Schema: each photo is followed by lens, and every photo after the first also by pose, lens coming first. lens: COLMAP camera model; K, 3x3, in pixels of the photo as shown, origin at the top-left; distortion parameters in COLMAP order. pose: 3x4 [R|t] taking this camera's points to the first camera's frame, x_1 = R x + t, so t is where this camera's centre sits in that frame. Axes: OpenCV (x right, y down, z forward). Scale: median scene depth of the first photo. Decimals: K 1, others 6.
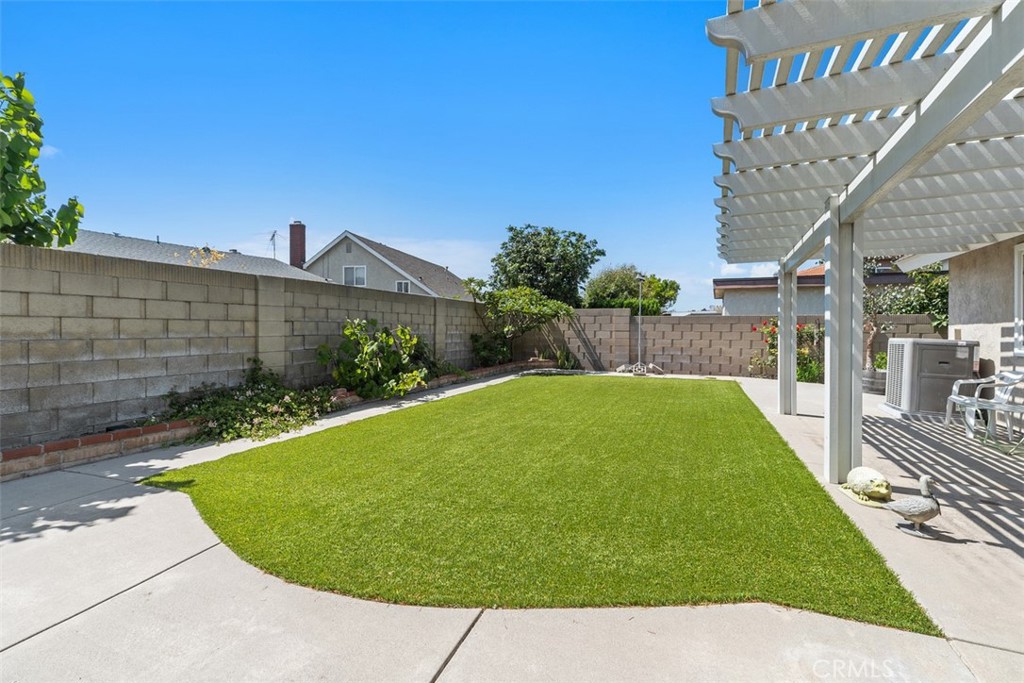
lens RADIAL K [[463.8, 0, 512.0], [0, 463.8, 341.5], [0, 0, 1]] dist [0.005730, 0.000298]
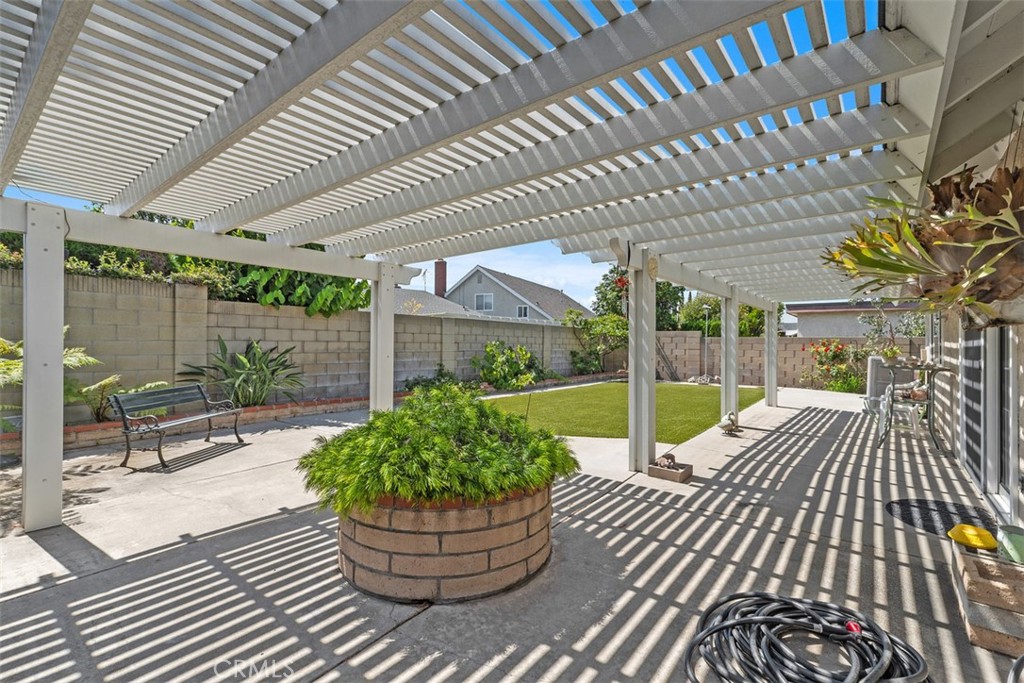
lens RADIAL K [[460.9, 0, 512.0], [0, 460.9, 341.5], [0, 0, 1]] dist [-0.000232, -0.000191]
pose [[0.967623, 0.001334, -0.252396, 0.144384], [-0.010518, 0.999330, -0.035043, 0.008812], [0.252180, 0.036564, 0.966989, -0.575658]]
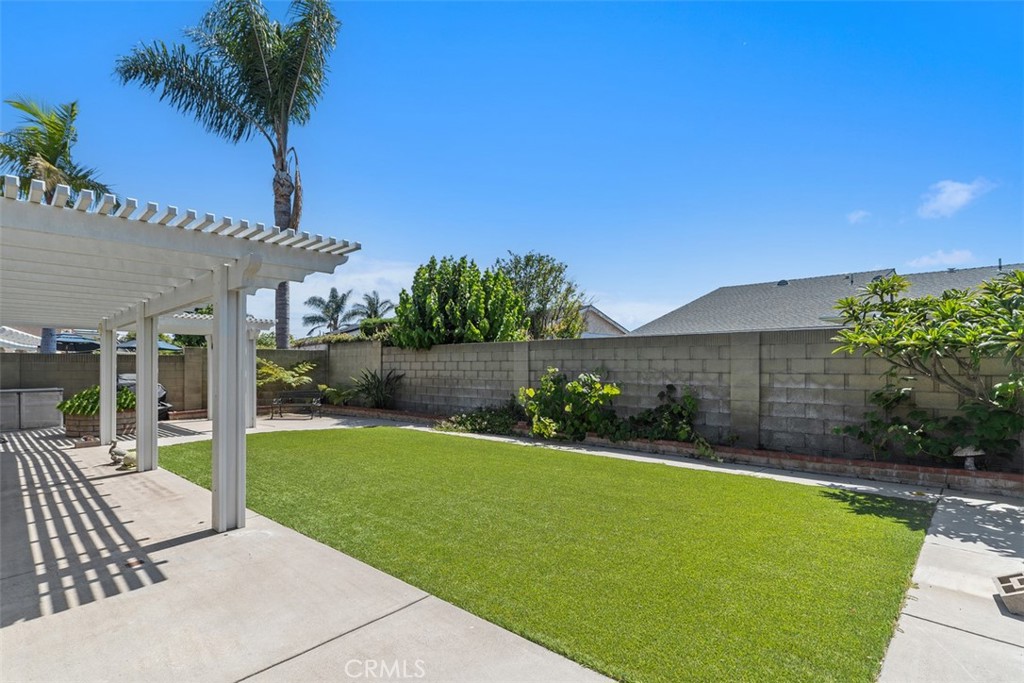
lens RADIAL K [[507.5, 0, 540.0], [0, 507.5, 365.1], [0, 0, 1]] dist [0.000200, -0.013341]
pose [[-0.316080, -0.003040, -0.948728, 0.936100], [-0.025550, 0.999659, 0.005309, -0.065605], [0.948388, 0.025918, -0.316050, 1.428396]]
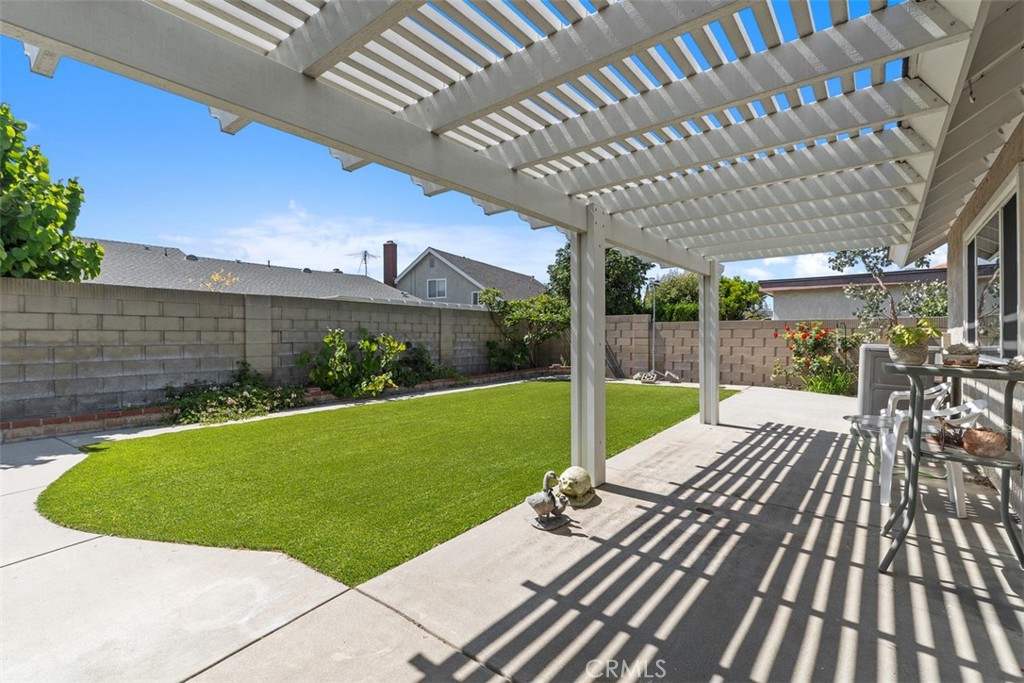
lens RADIAL K [[463.1, 0, 512.0], [0, 463.1, 341.5], [0, 0, 1]] dist [0.001391, 0.000125]
pose [[0.970223, -0.003626, -0.242187, 0.384788], [-0.000297, 0.999869, -0.016158, 0.002365], [0.242213, 0.015749, 0.970095, -0.021092]]
